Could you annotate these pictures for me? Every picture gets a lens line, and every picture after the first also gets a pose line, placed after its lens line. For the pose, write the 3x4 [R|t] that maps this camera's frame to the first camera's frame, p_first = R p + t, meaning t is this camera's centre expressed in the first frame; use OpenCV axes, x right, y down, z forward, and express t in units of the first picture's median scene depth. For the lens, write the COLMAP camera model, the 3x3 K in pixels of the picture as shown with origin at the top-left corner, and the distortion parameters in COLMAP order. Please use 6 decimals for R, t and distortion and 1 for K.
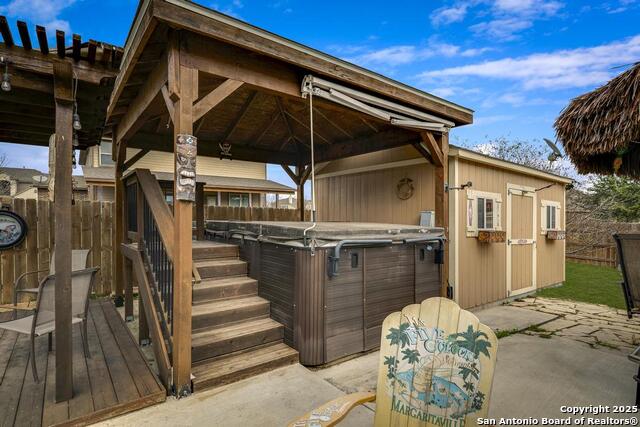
lens RADIAL K [[330.9, 0, 312.3], [0, 330.9, 218.8], [0, 0, 1]] dist [0.000748, -0.000019]
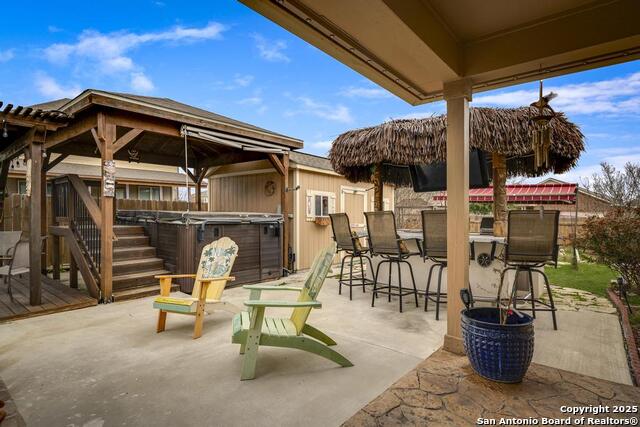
lens RADIAL K [[339.6, 0, 306.9], [0, 339.6, 215.1], [0, 0, 1]] dist [-0.001891, -0.000536]
pose [[0.977496, -0.001124, 0.210951, 0.204202], [-0.000236, 0.999979, 0.006421, 0.024937], [-0.210954, -0.006326, 0.977476, -0.746572]]
